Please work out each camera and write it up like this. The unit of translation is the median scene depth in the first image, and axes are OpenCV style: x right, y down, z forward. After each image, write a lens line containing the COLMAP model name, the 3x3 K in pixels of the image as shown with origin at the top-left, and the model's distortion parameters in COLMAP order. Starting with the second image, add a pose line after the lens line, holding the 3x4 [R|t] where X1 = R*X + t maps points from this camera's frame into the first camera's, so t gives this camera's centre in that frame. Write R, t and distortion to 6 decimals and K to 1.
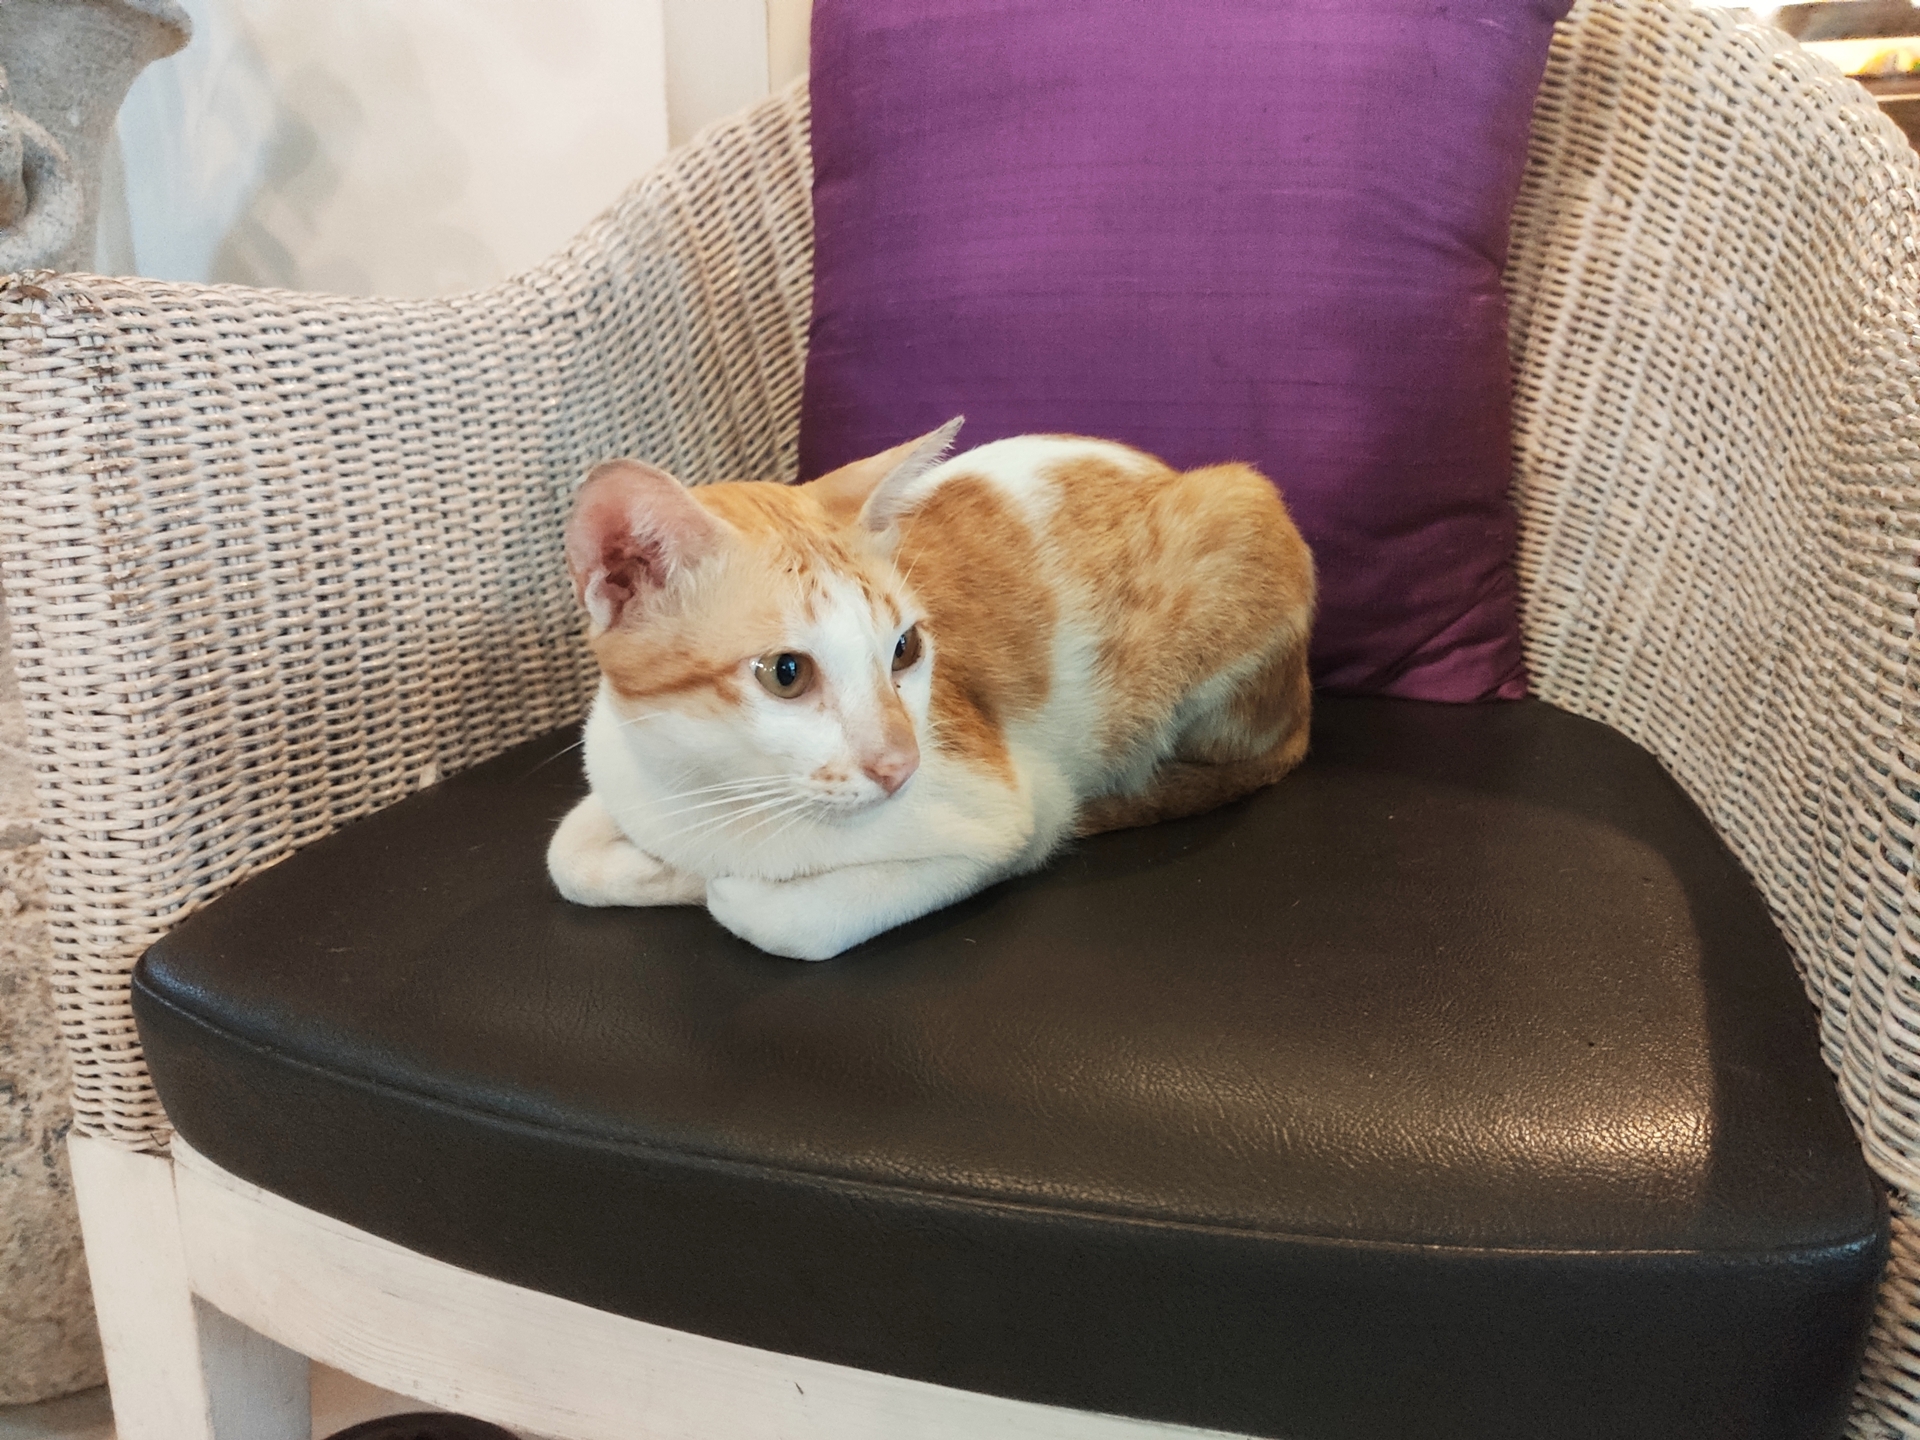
lens RADIAL K [[1520.2, 0, 991.9], [0, 1520.2, 720.4], [0, 0, 1]] dist [-0.025089, -0.006422]
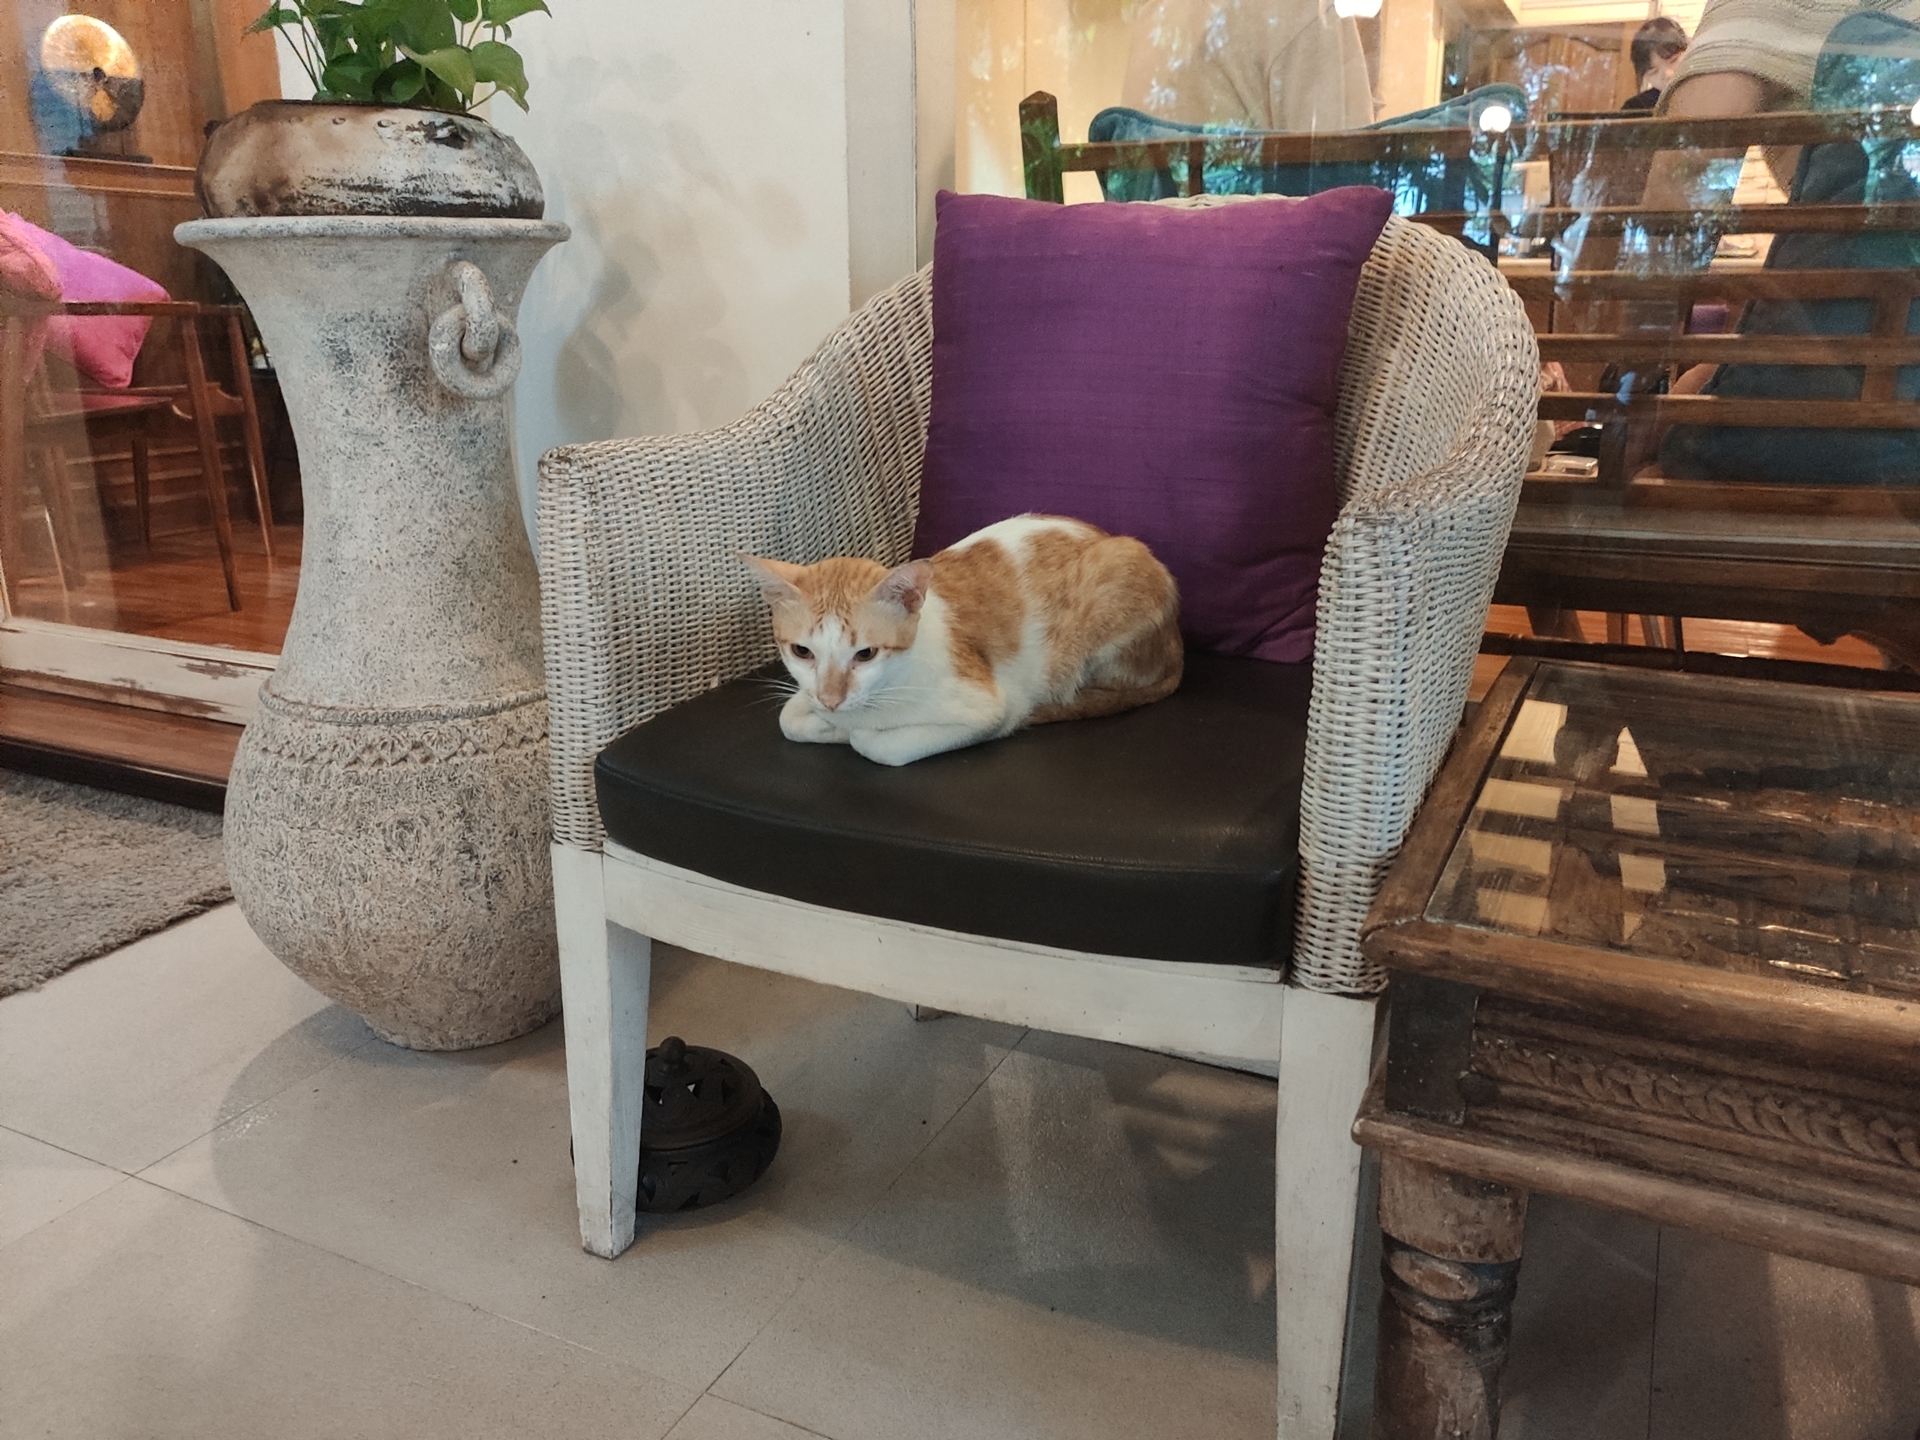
lens RADIAL K [[1412.6, 0, 960.0], [0, 1412.6, 720.0], [0, 0, 1]] dist [0.040417, 0.000734]
pose [[0.990798, 0.039949, -0.129316, 0.195377], [-0.035294, 0.998651, 0.038094, 0.004816], [0.130663, -0.033179, 0.990871, -0.840353]]
